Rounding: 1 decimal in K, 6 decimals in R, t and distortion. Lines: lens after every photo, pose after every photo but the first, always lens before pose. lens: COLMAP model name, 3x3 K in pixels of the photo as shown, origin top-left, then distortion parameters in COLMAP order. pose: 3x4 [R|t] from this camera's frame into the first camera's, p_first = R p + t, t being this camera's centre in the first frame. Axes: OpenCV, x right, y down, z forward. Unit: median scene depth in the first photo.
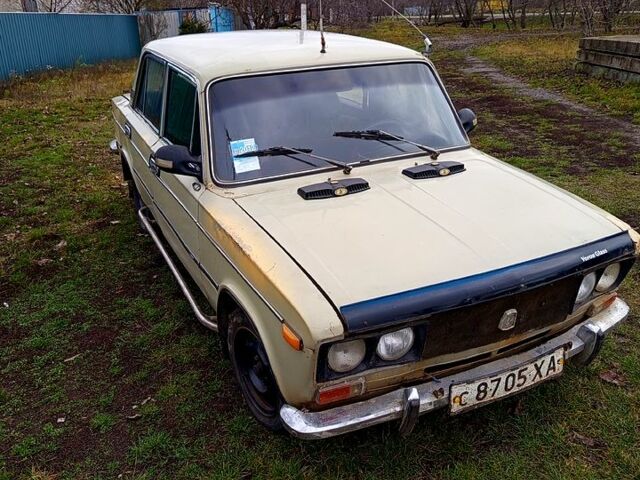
lens RADIAL K [[555.3, 0, 320.0], [0, 555.3, 240.0], [0, 0, 1]] dist [0.140972, -0.242301]
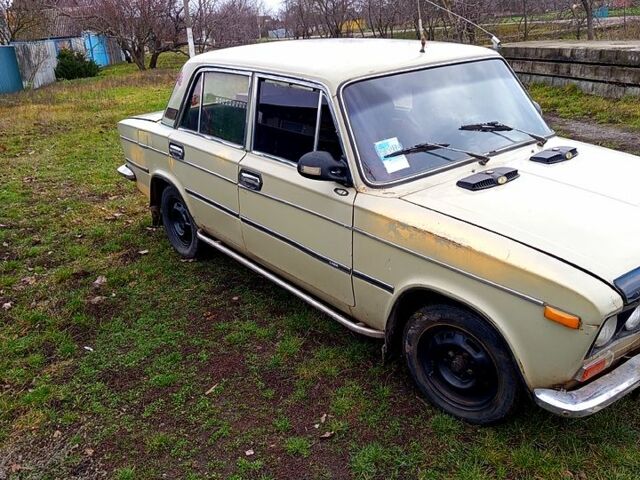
lens RADIAL K [[555.3, 0, 320.0], [0, 555.3, 240.0], [0, 0, 1]] dist [0.140972, -0.242301]
pose [[0.976398, -0.107518, 0.187316, -0.438936], [0.113981, 0.993192, -0.024048, 0.007670], [-0.183455, 0.044831, 0.982005, 0.052244]]
